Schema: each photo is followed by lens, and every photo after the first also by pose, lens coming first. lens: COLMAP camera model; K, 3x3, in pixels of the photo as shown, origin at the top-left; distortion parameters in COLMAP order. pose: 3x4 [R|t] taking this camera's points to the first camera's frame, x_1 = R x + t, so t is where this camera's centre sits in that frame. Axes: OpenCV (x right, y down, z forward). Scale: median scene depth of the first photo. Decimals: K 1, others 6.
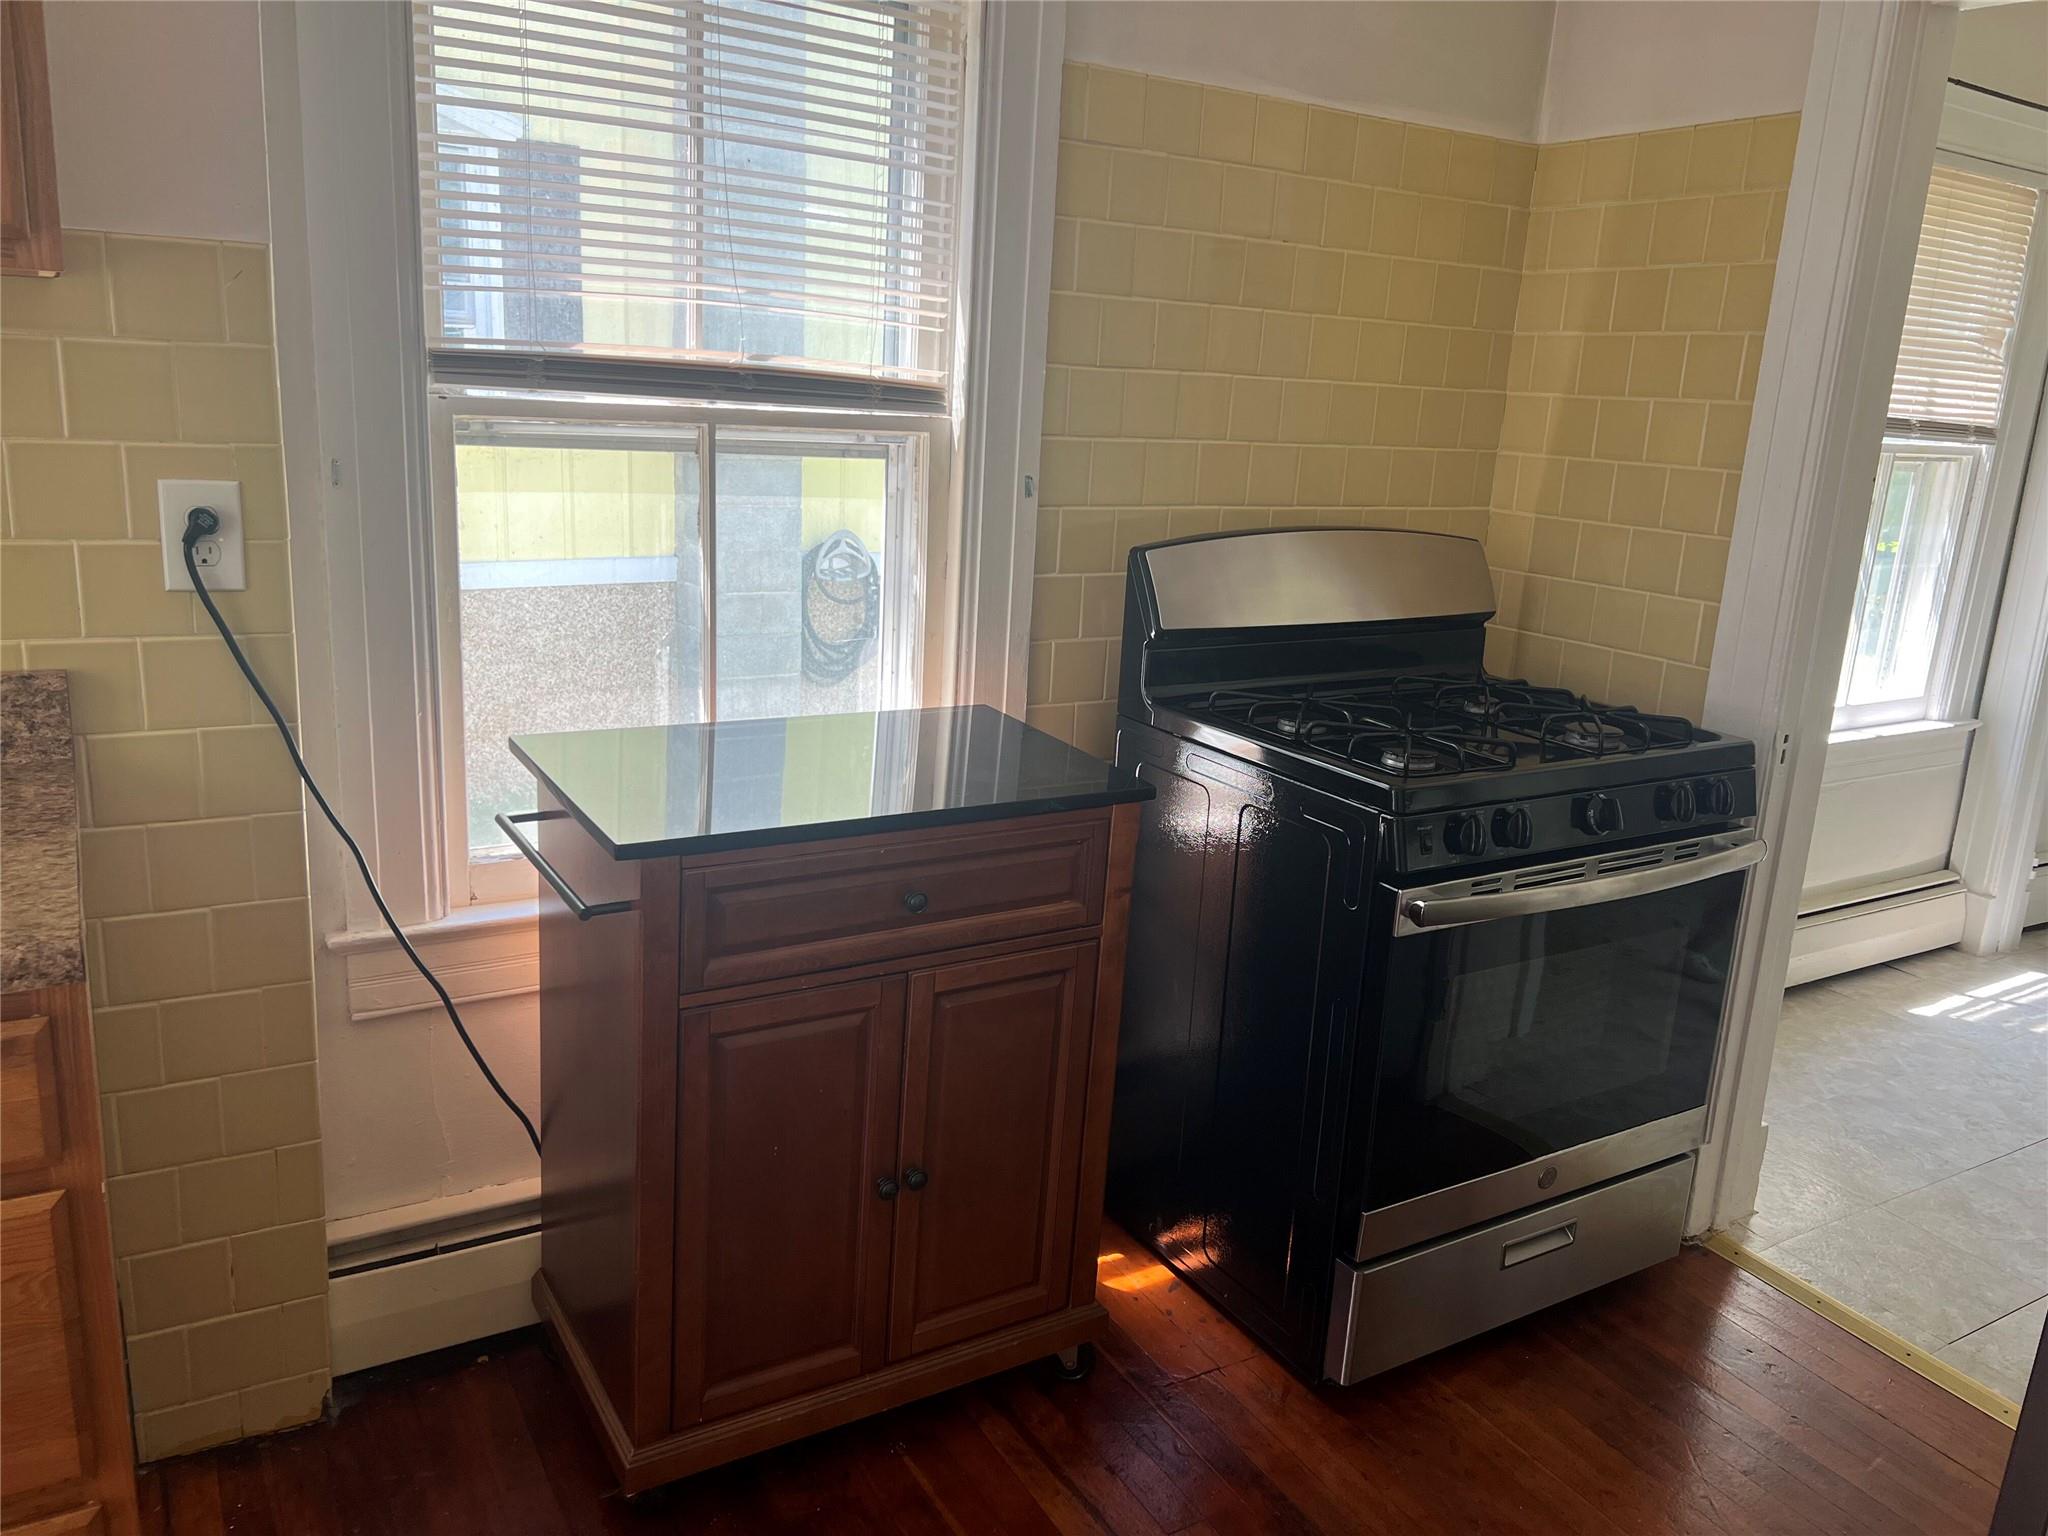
lens RADIAL K [[1537.1, 0, 1024.0], [0, 1537.1, 768.0], [0, 0, 1]] dist [0.037269, -0.048591]
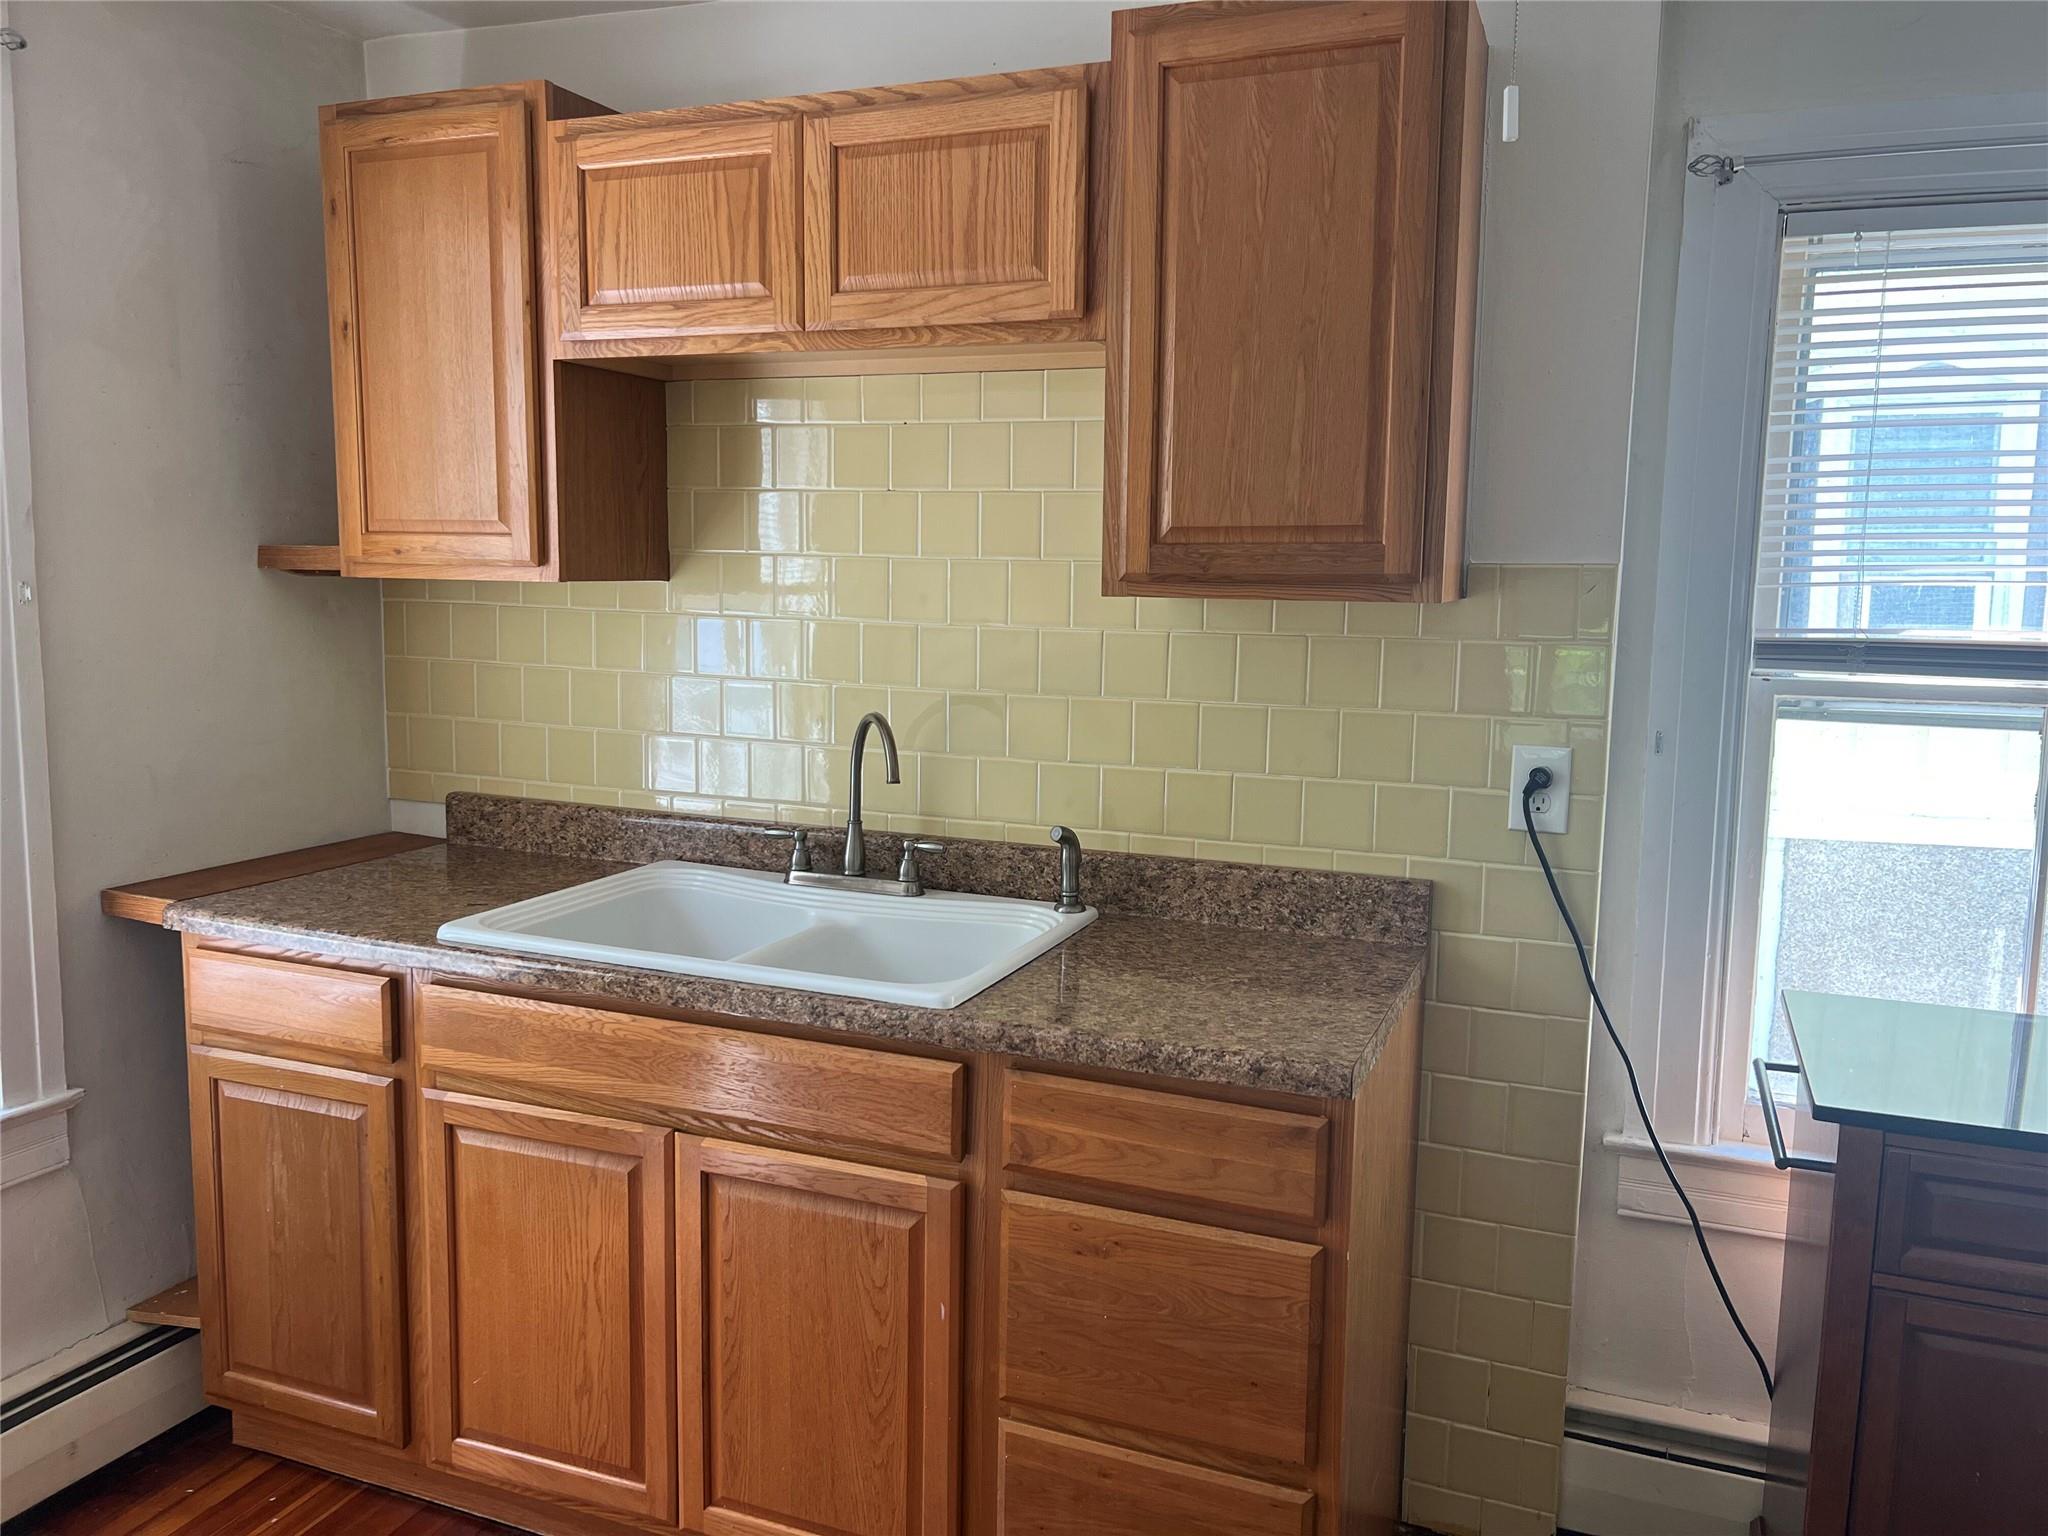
lens RADIAL K [[1558.3, 0, 1016.5], [0, 1558.3, 776.6], [0, 0, 1]] dist [0.076943, -0.133979]
pose [[0.584016, 0.061564, -0.809404, 0.246593], [-0.175480, 0.983117, -0.051839, -0.017161], [0.792548, 0.172309, 0.584960, -0.089987]]
